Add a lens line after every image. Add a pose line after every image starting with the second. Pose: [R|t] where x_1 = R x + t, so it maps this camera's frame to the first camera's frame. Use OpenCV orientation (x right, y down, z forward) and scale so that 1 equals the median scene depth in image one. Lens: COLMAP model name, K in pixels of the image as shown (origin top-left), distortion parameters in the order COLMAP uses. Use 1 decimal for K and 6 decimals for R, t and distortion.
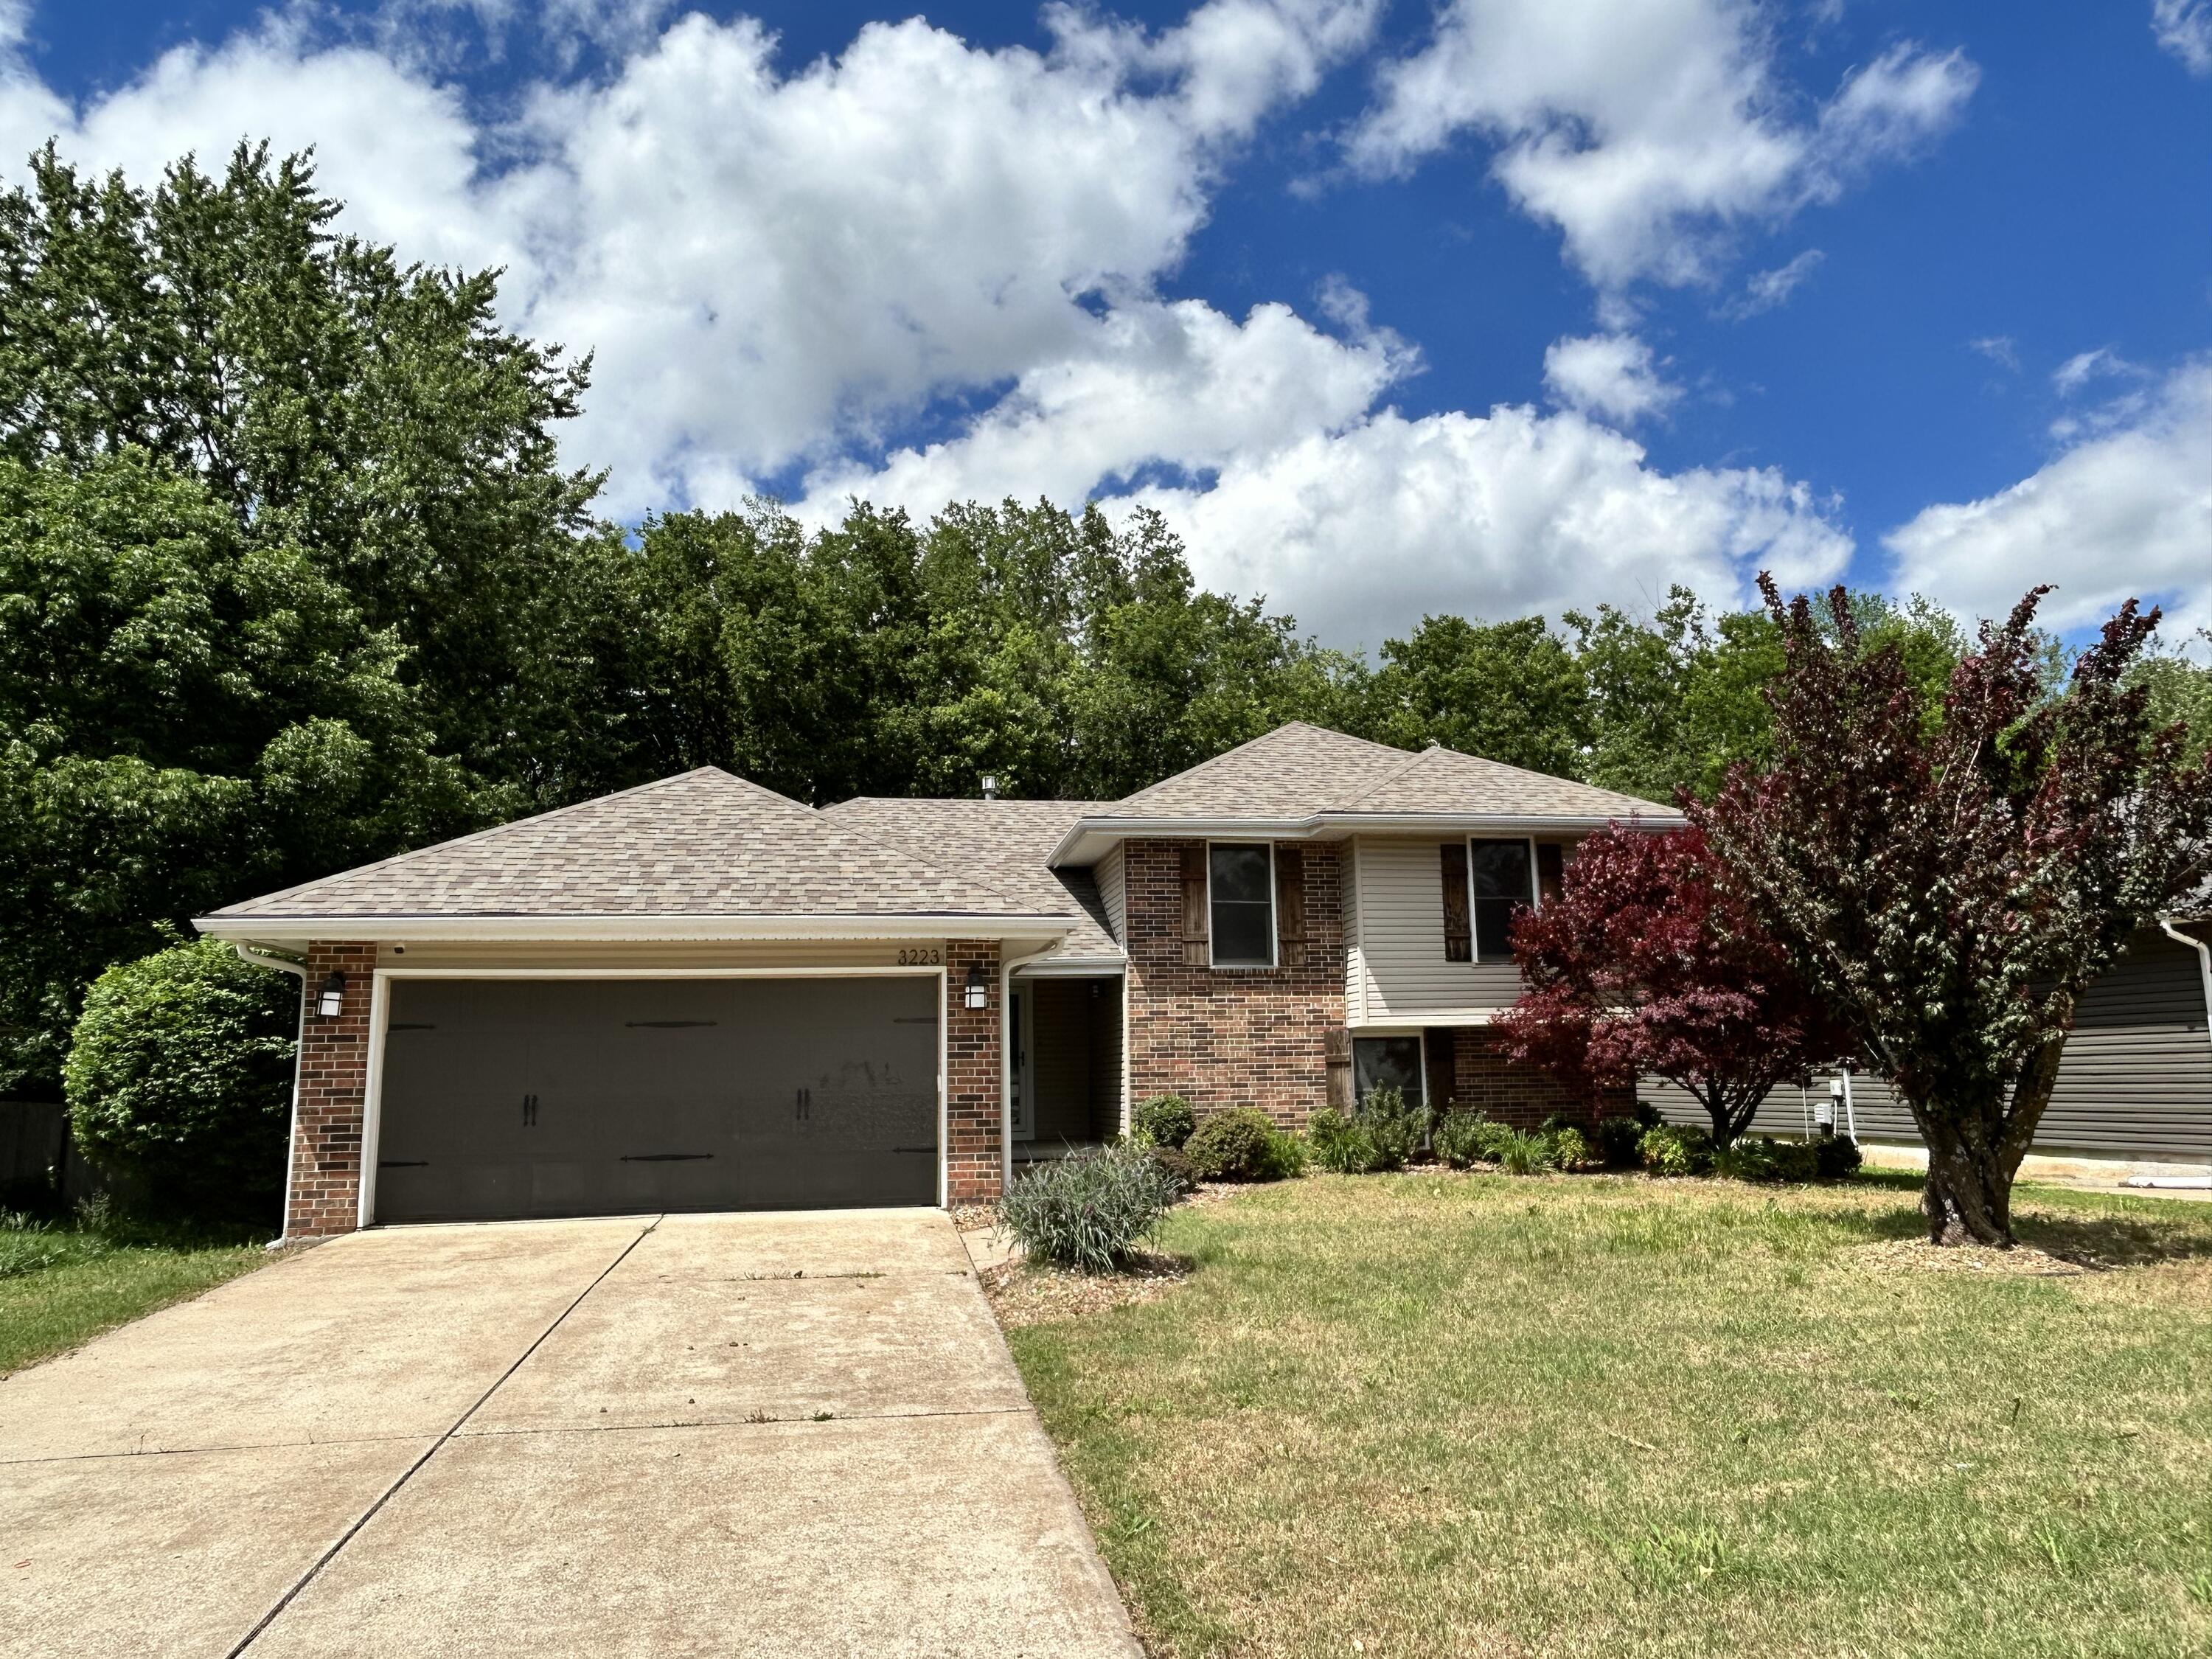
lens RADIAL K [[1439.8, 0, 1106.0], [0, 1439.8, 829.5], [0, 0, 1]] dist [0.000354, -0.000333]
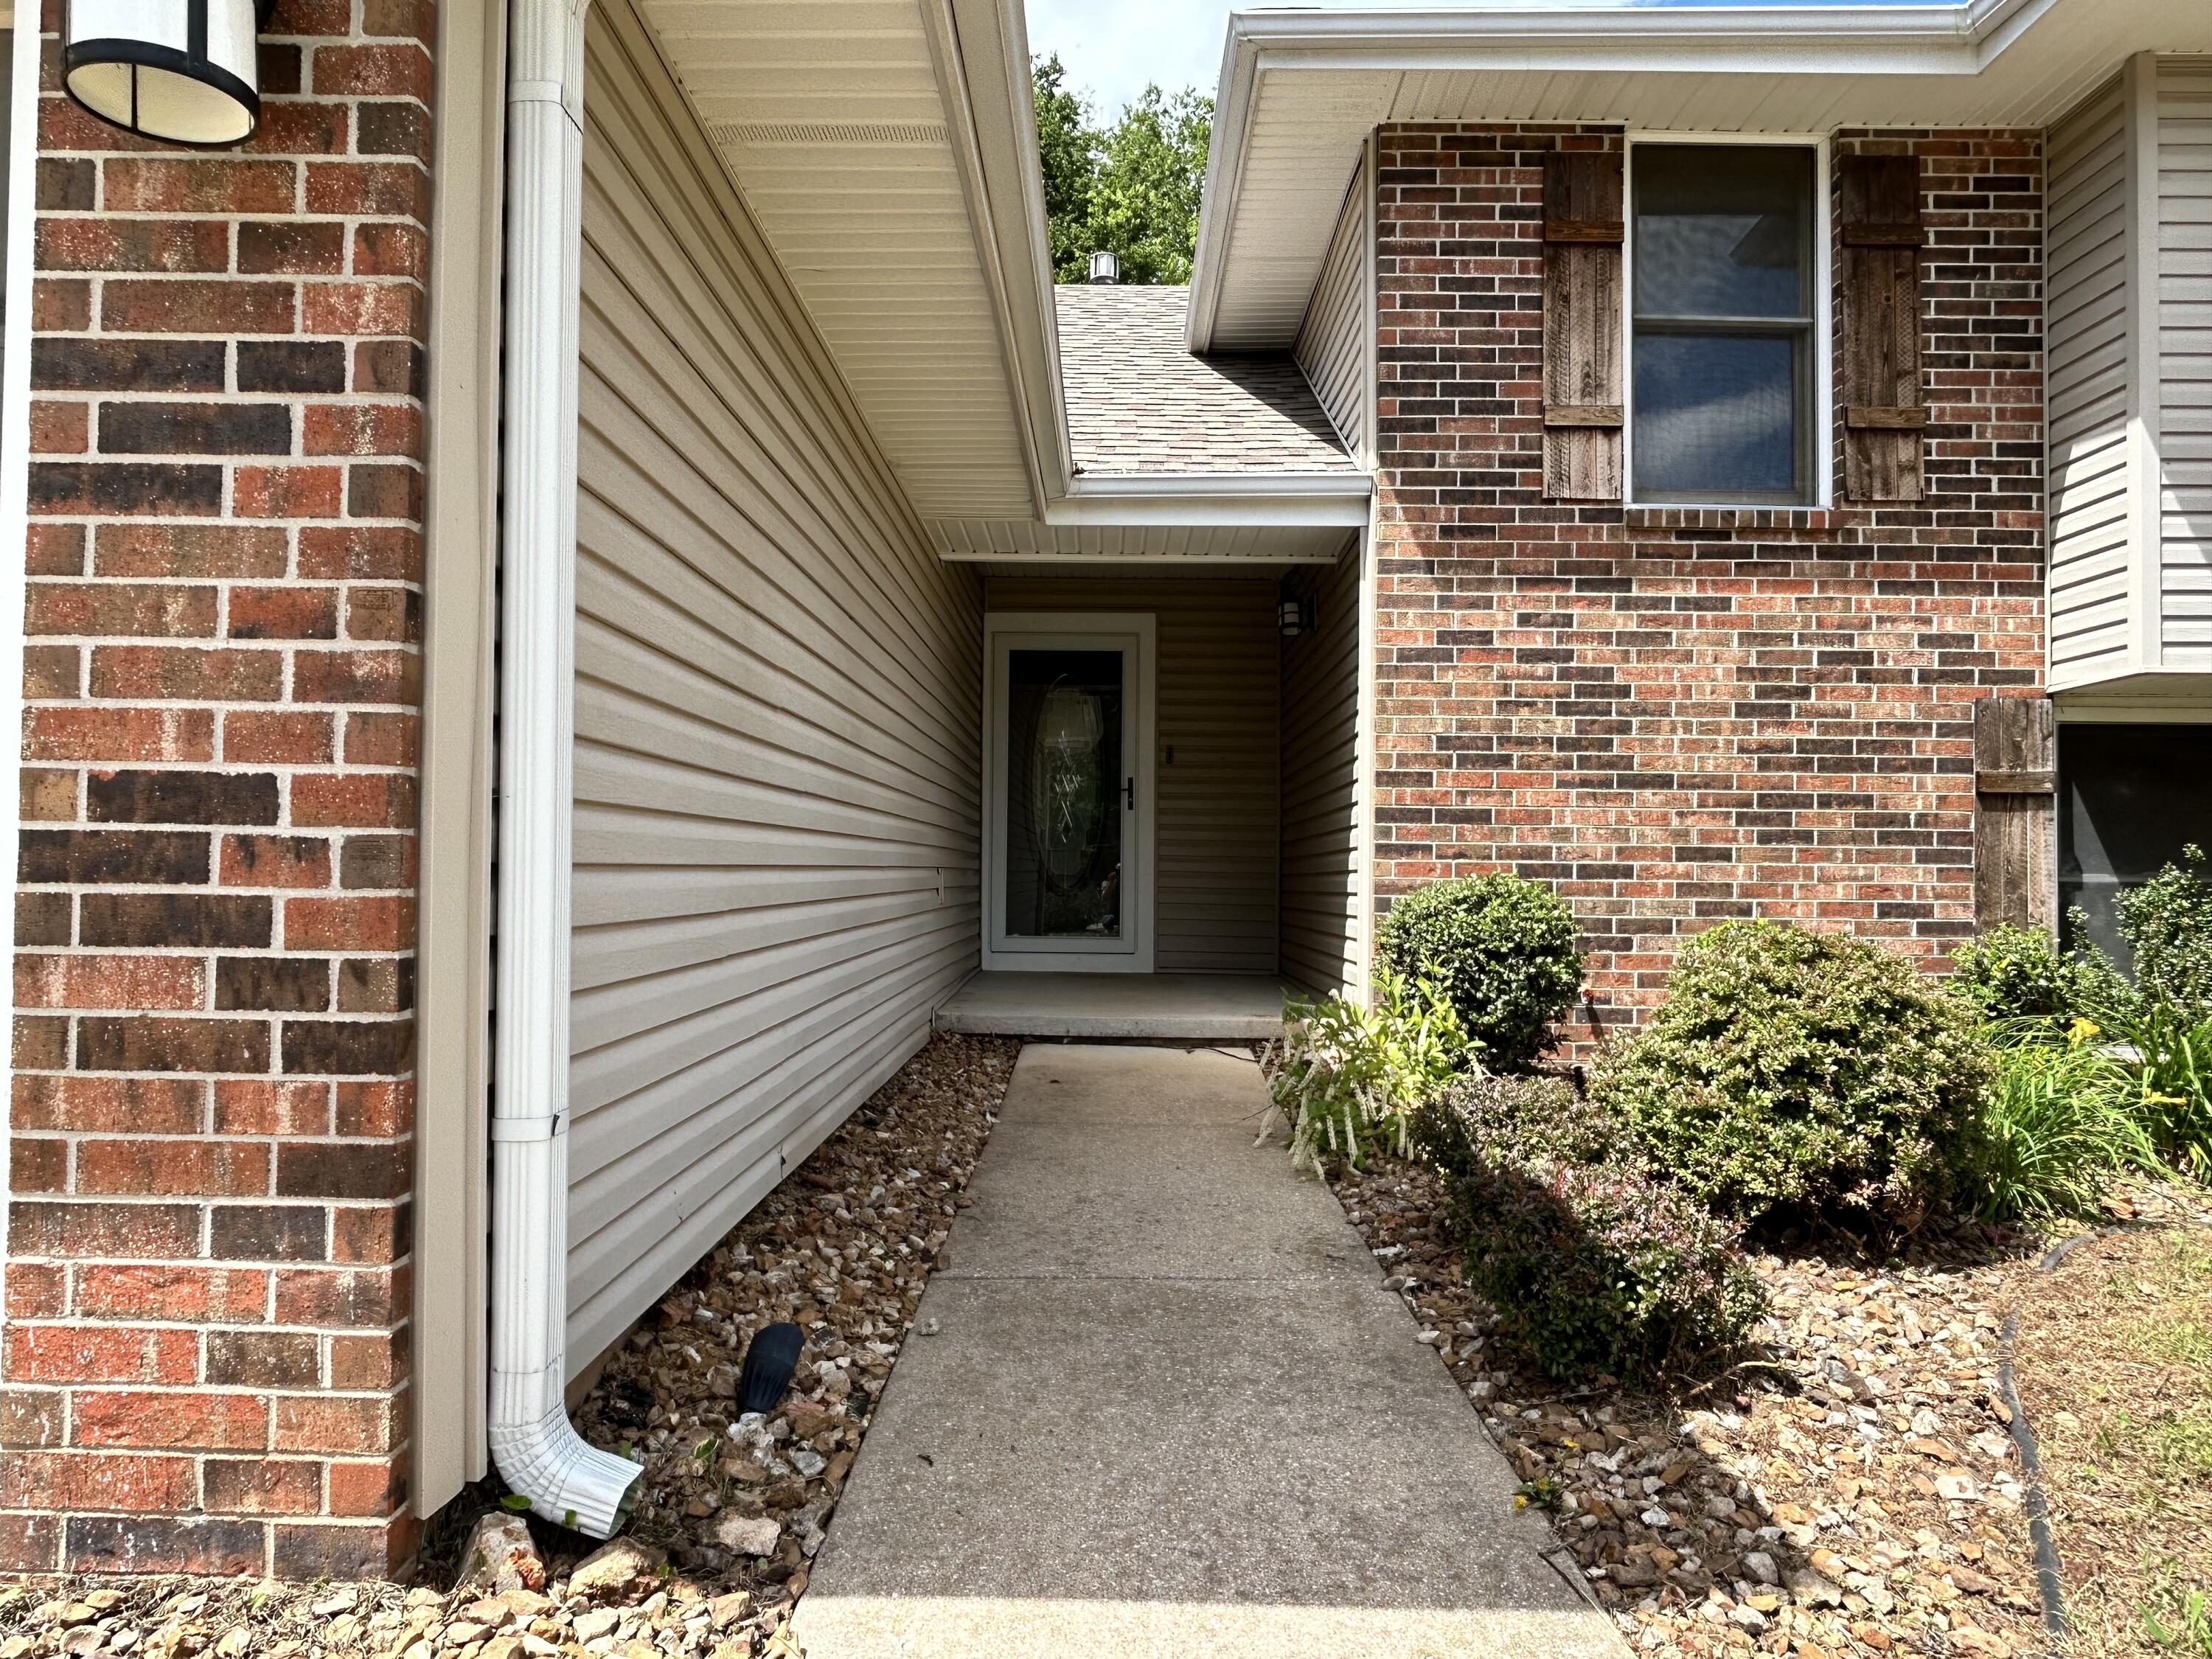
lens RADIAL K [[1432.0, 0, 1088.6], [0, 1432.0, 829.1], [0, 0, 1]] dist [-0.009116, 0.001889]
pose [[0.983890, 0.023055, -0.177283, 0.009920], [0.001605, 0.990471, 0.137714, 0.124717], [0.178768, -0.135780, 0.974477, 0.644323]]
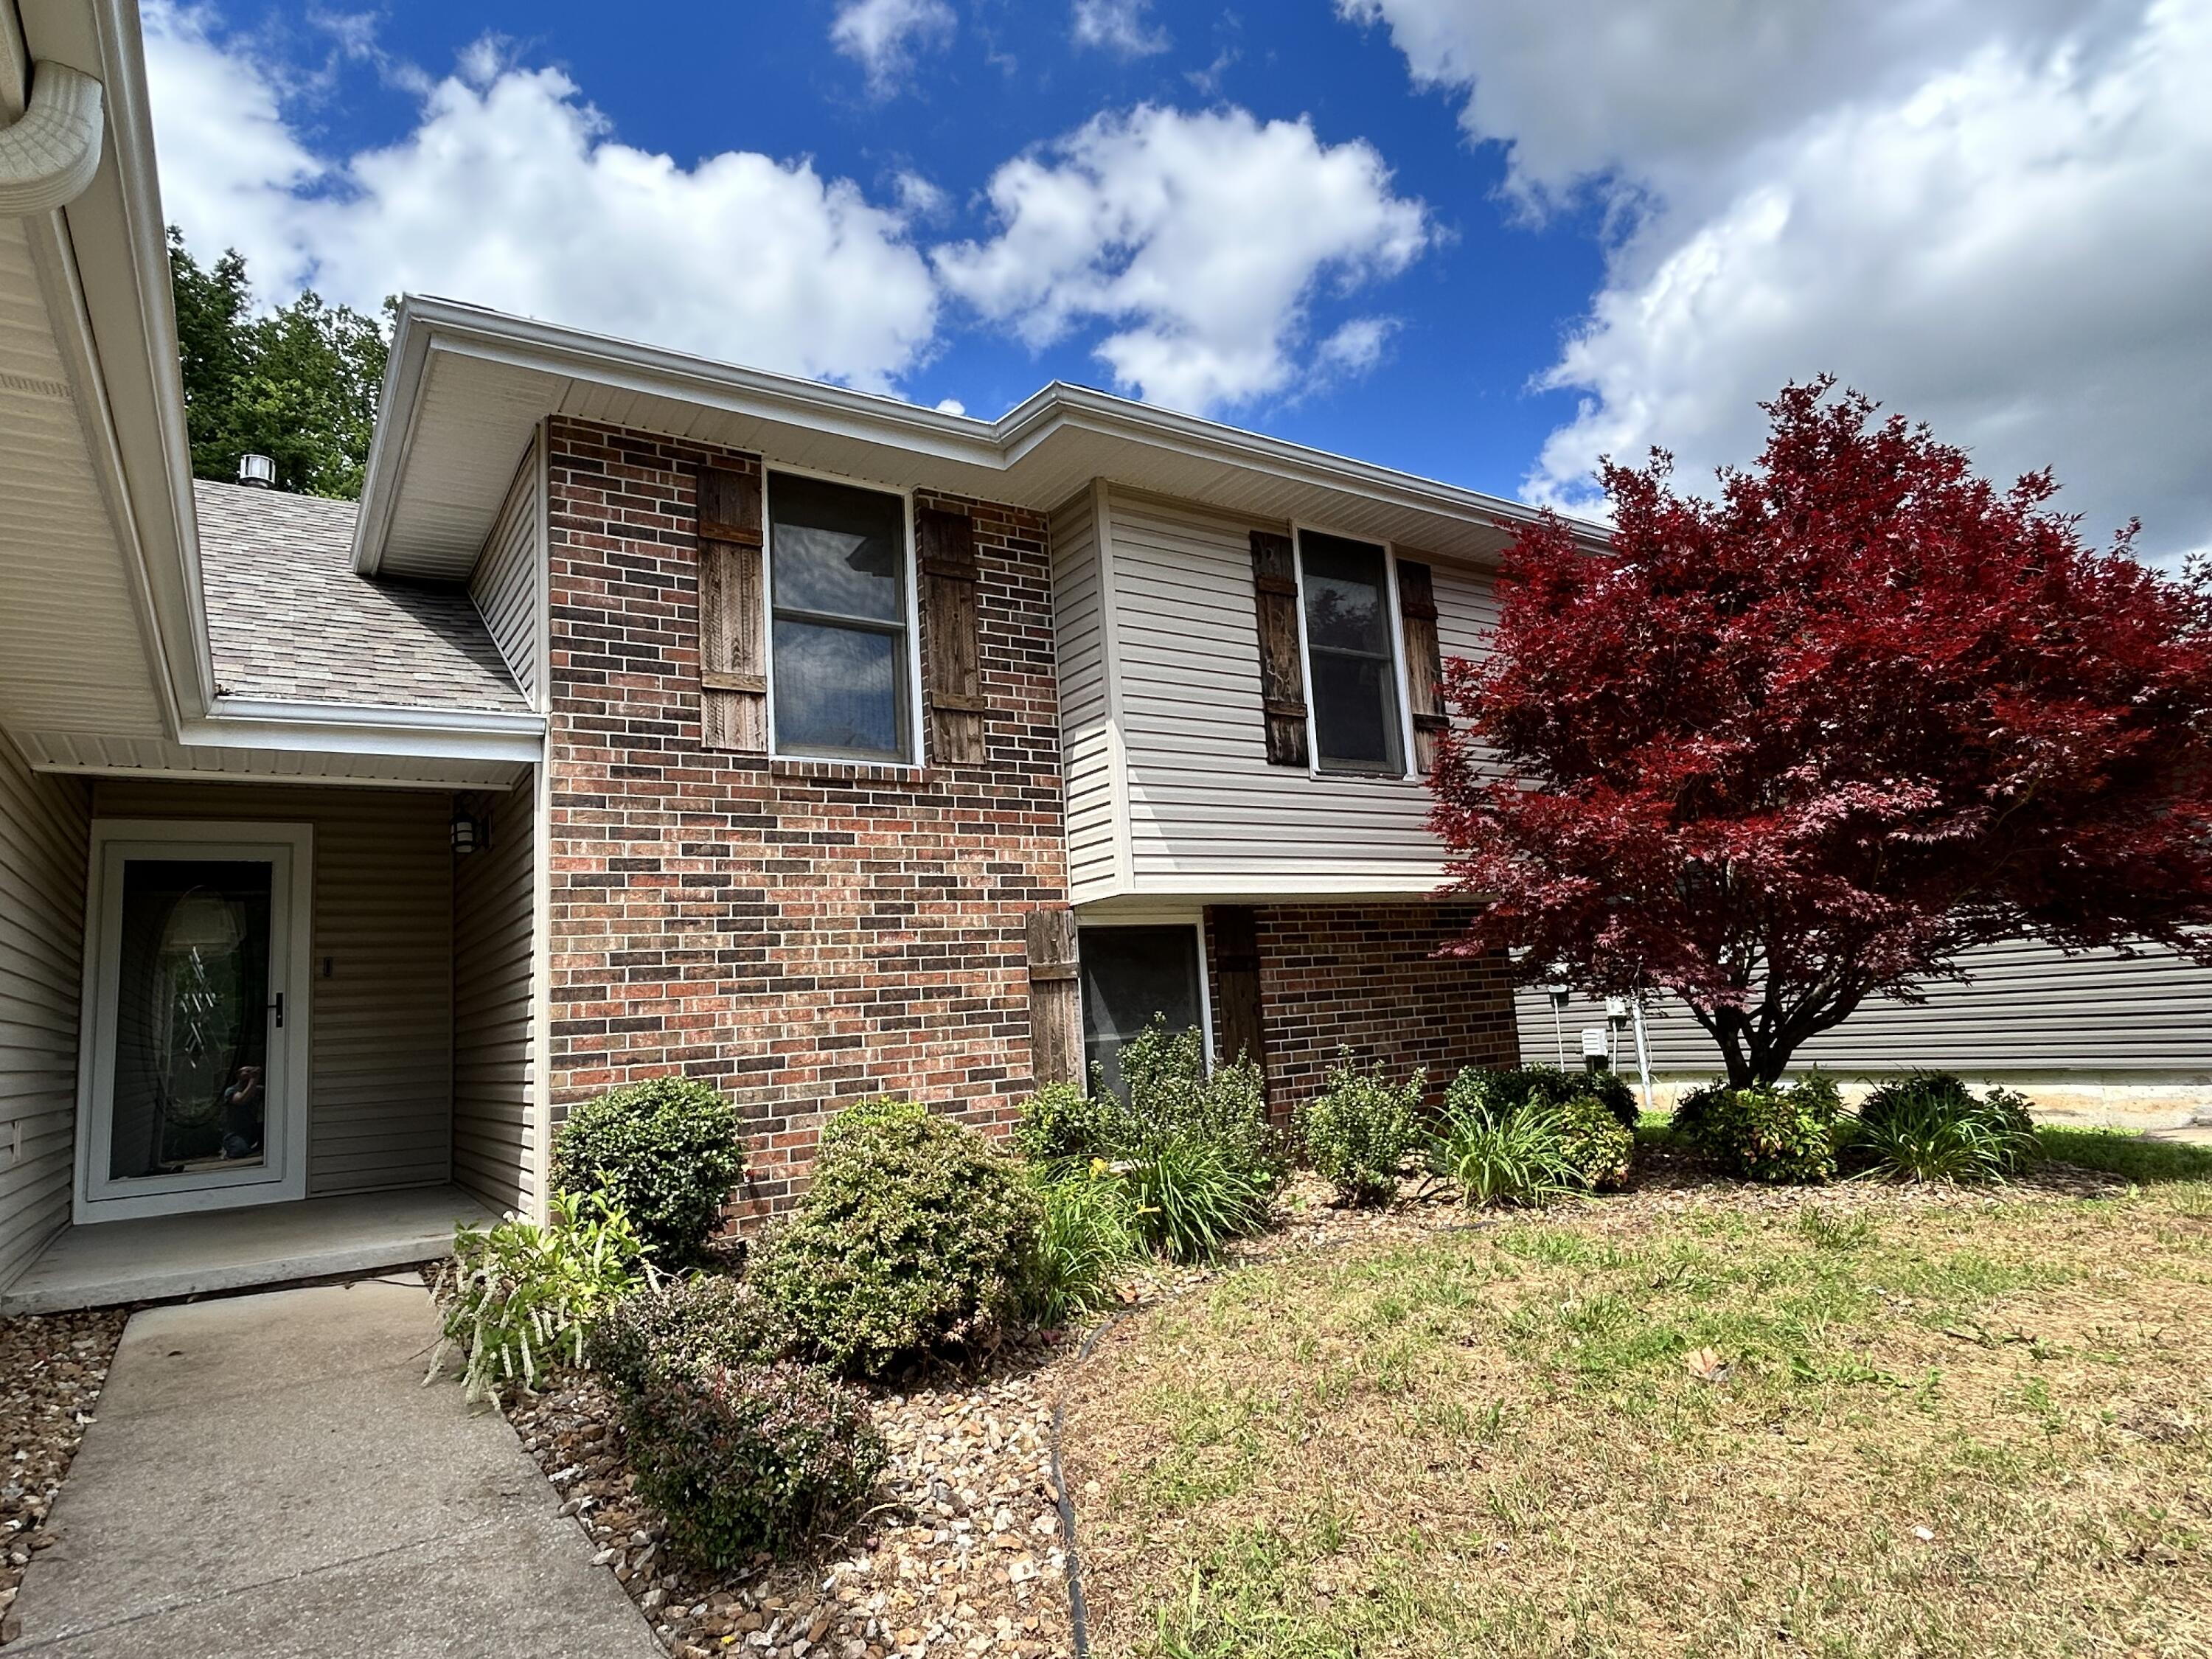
lens RADIAL K [[1264.7, 0, 1106.0], [0, 1264.7, 829.5], [0, 0, 1]] dist [-0.002218, 0.003143]
pose [[0.909875, 0.017101, 0.414531, 0.010758], [-0.020228, 0.999790, 0.003154, 0.113511], [-0.414390, -0.011255, 0.910030, 0.636415]]
